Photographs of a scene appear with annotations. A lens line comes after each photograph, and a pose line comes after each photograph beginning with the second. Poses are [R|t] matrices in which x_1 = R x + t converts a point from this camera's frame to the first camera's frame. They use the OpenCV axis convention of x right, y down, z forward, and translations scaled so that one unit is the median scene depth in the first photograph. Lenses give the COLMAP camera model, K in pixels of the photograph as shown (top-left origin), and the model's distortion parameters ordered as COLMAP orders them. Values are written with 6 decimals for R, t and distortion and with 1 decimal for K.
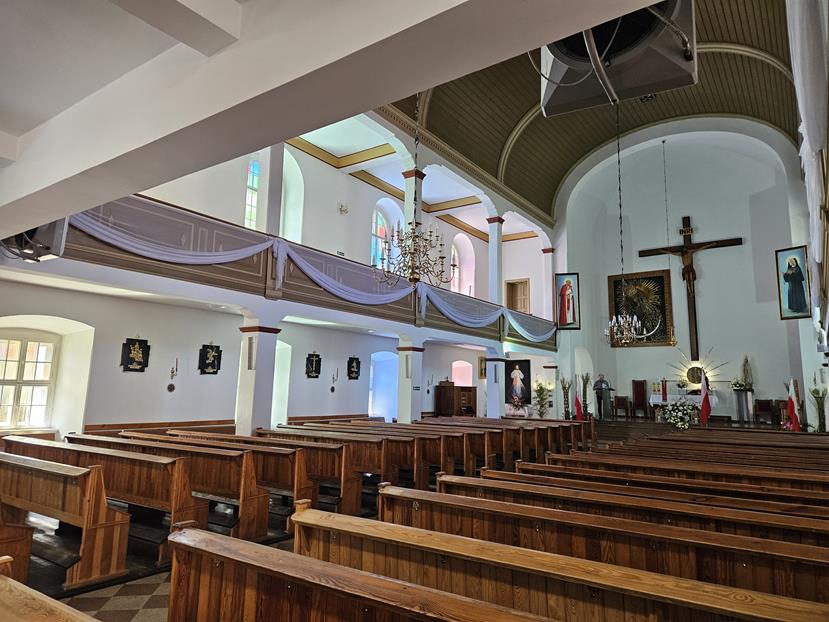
lens RADIAL K [[551.8, 0, 411.8], [0, 551.8, 306.6], [0, 0, 1]] dist [0.039202, -0.025485]
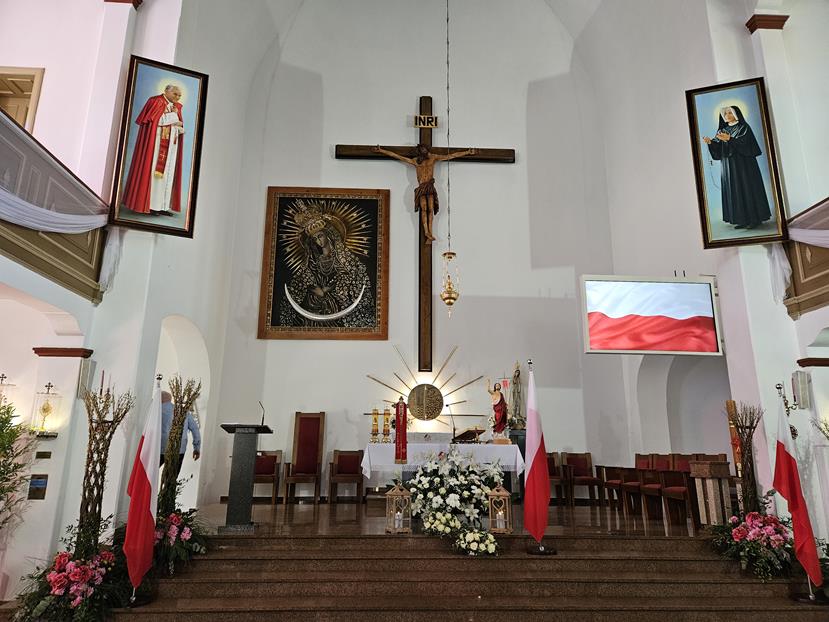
lens RADIAL K [[551.8, 0, 412.8], [0, 551.8, 305.5], [0, 0, 1]] dist [0.039202, -0.025485]
pose [[0.782932, 0.141514, 0.605799, 0.206168], [-0.084488, 0.988949, -0.121826, 0.102078], [-0.616344, 0.044199, 0.786236, 0.641612]]
